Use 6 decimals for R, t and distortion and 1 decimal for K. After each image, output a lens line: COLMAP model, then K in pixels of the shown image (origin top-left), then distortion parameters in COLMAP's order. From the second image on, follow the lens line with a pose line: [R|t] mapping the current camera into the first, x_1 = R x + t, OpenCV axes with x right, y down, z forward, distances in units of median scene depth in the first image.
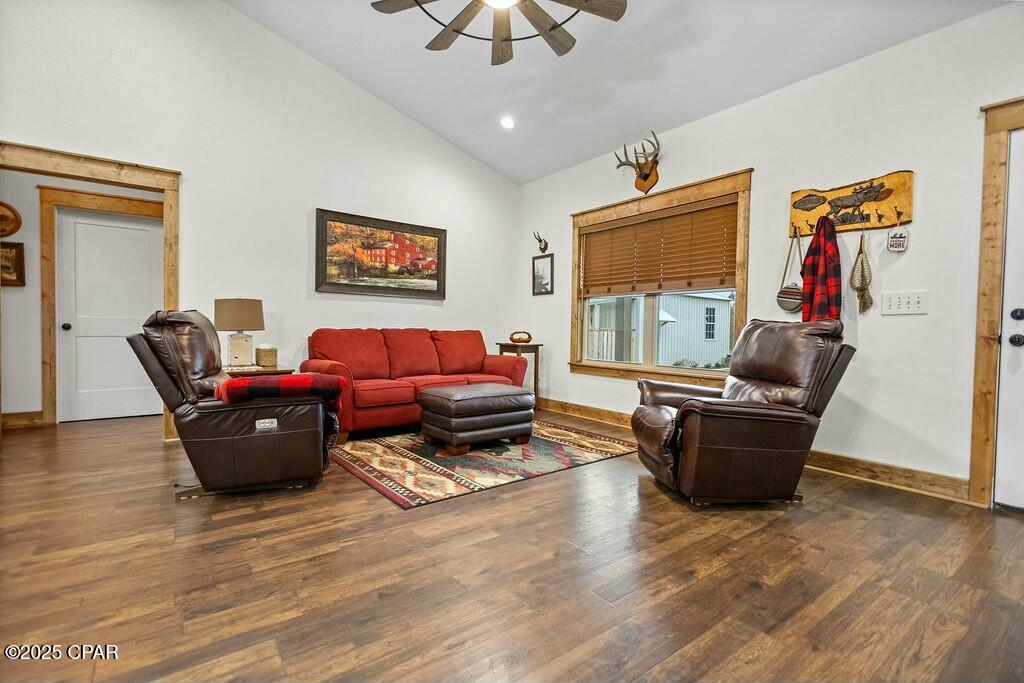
lens RADIAL K [[475.3, 0, 512.0], [0, 475.3, 341.5], [0, 0, 1]] dist [0.003670, 0.000806]
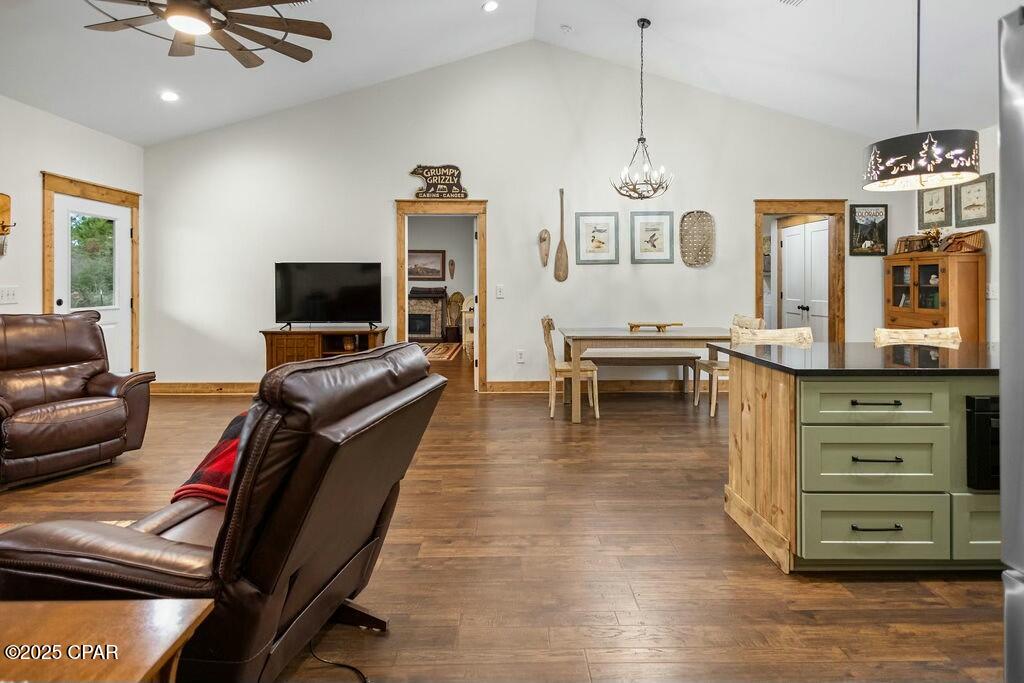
lens RADIAL K [[490.0, 0, 513.7], [0, 490.0, 281.2], [0, 0, 1]] dist [0.014667, -0.004631]
pose [[-0.807254, -0.012871, 0.590064, -0.727872], [0.003965, 0.999621, 0.027229, -0.099210], [-0.590191, 0.024321, -0.806897, 0.840681]]
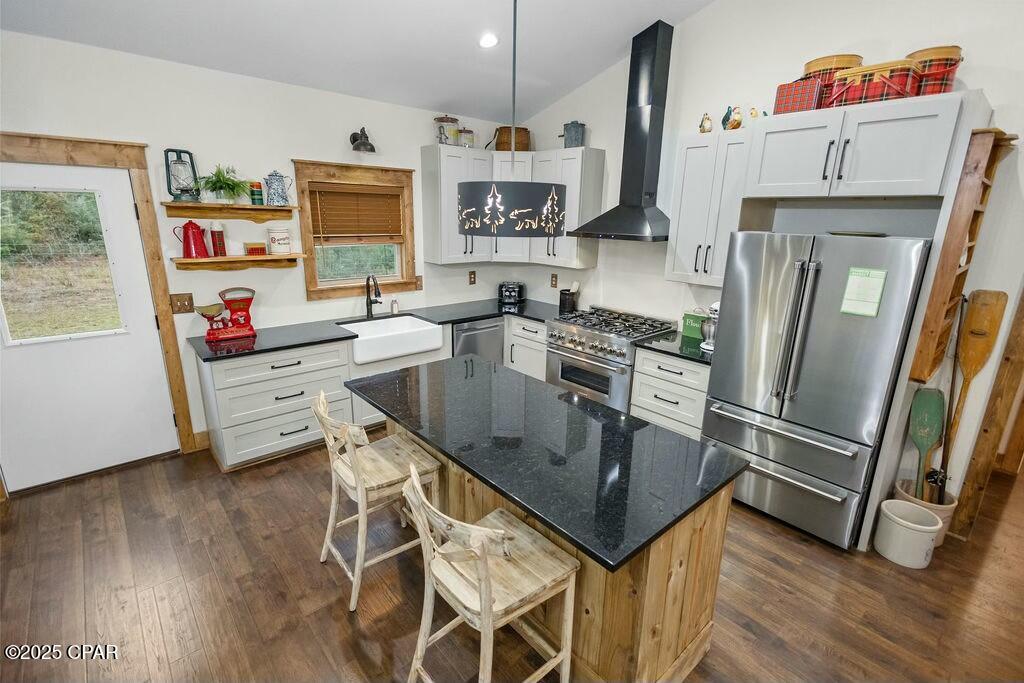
lens RADIAL K [[466.6, 0, 515.9], [0, 466.6, 341.8], [0, 0, 1]] dist [0.002842, -0.000061]
pose [[0.082408, 0.248838, -0.965033, -0.307831], [-0.046923, 0.968221, 0.245653, -0.204293], [0.995493, 0.025039, 0.091465, 0.070952]]
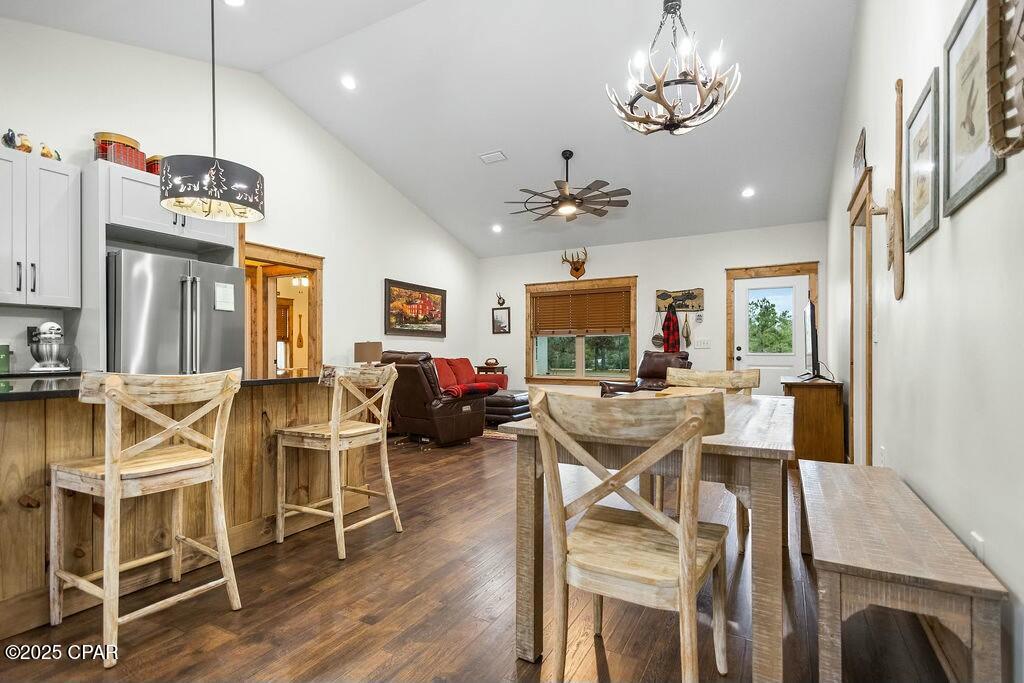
lens RADIAL K [[487.3, 0, 514.8], [0, 487.3, 352.0], [0, 0, 1]] dist [0.003732, 0.000581]
pose [[0.912610, -0.015808, 0.408524, -0.680656], [0.026074, 0.999468, -0.019572, -0.010394], [-0.407998, 0.028513, 0.912537, -0.555313]]
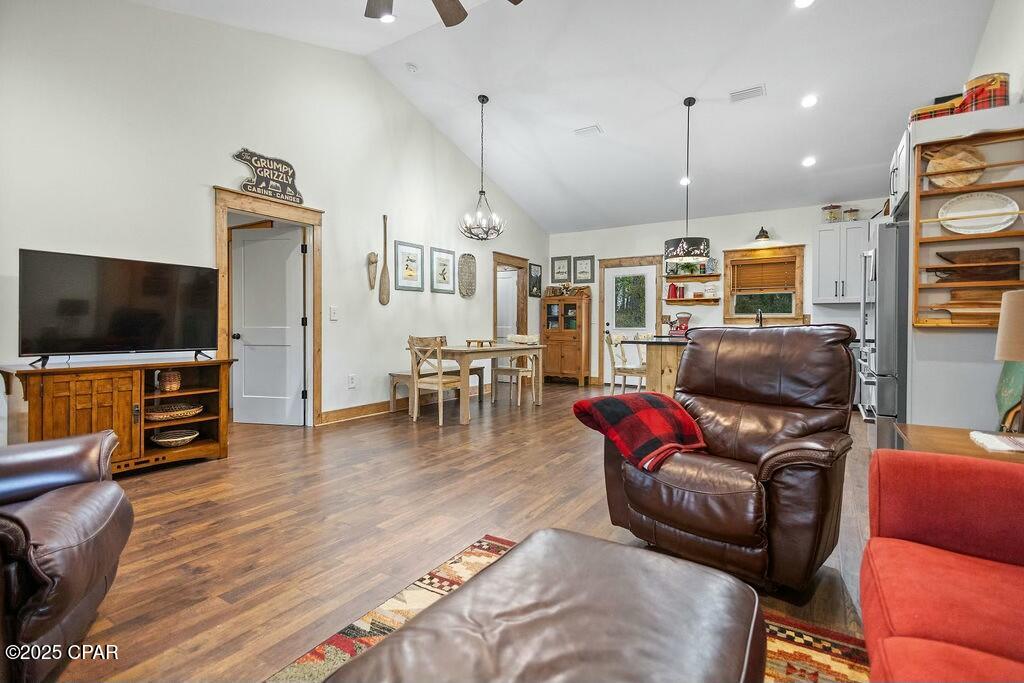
lens RADIAL K [[479.1, 0, 510.5], [0, 479.1, 329.1], [0, 0, 1]] dist [0.004201, 0.000438]
pose [[-0.939680, -0.020995, -0.341410, 0.034041], [-0.031392, 0.999196, 0.024955, -0.042318], [0.340611, 0.034167, -0.939583, 1.060825]]
